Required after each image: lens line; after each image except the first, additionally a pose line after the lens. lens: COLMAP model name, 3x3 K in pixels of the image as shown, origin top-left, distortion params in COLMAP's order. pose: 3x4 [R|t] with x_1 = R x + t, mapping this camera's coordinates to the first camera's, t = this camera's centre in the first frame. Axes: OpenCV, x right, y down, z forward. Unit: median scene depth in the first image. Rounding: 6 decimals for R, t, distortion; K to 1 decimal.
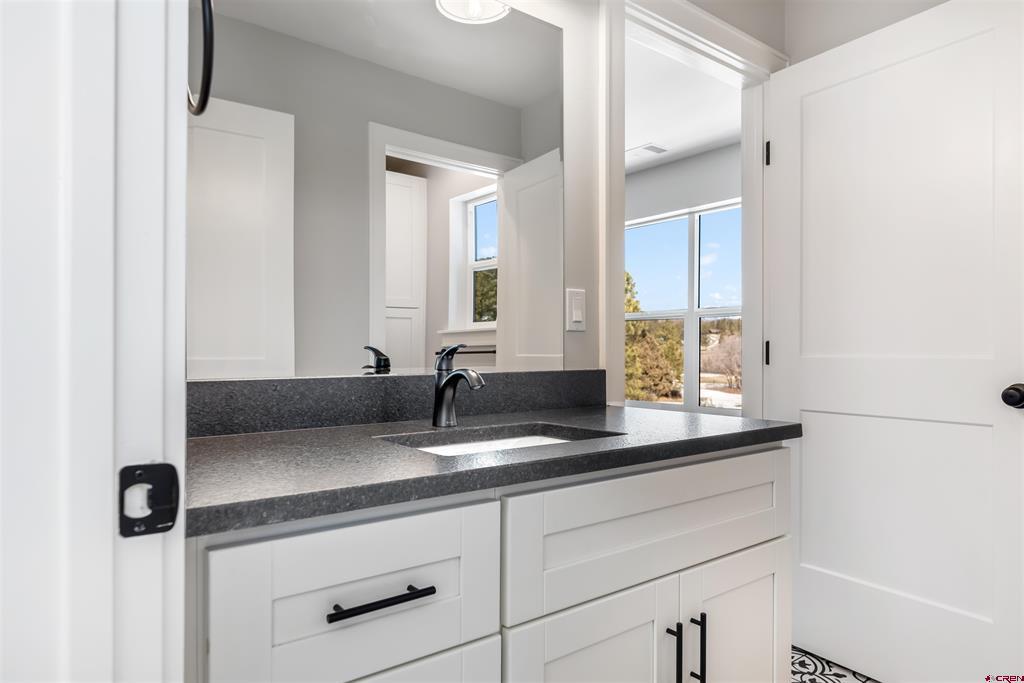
lens RADIAL K [[636.3, 0, 511.4], [0, 636.3, 346.4], [0, 0, 1]] dist [-0.001254, -0.000387]
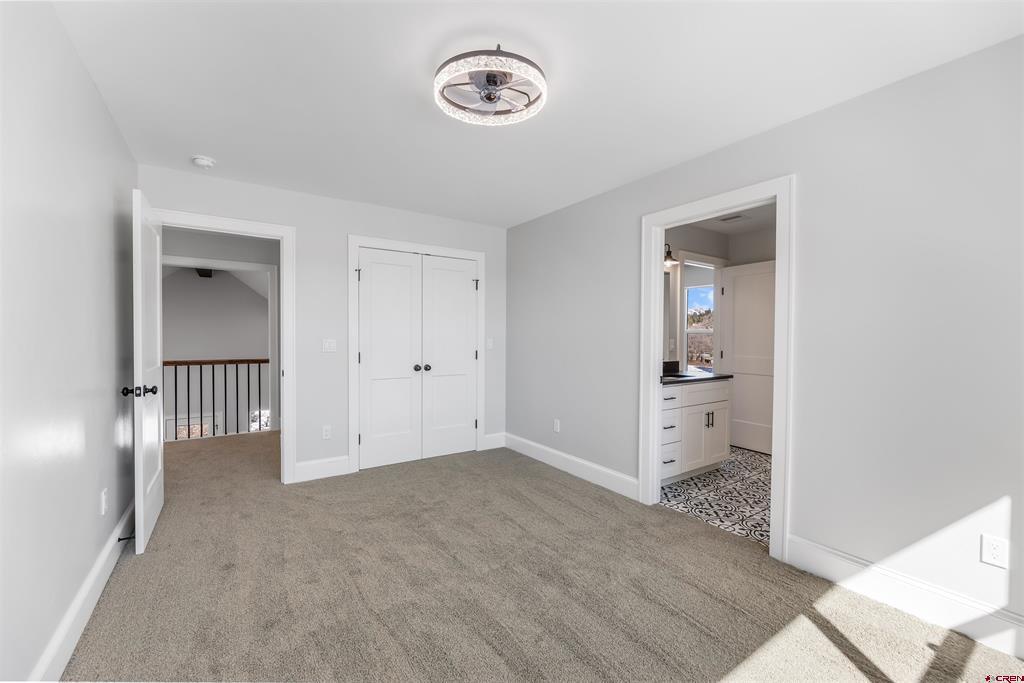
lens RADIAL K [[415.2, 0, 509.6], [0, 415.2, 342.8], [0, 0, 1]] dist [-0.000949, -0.000444]
pose [[0.998165, -0.000827, -0.060551, -0.702373], [0.002206, 0.999740, 0.022710, -0.128365], [0.060517, -0.022802, 0.997907, -1.499313]]
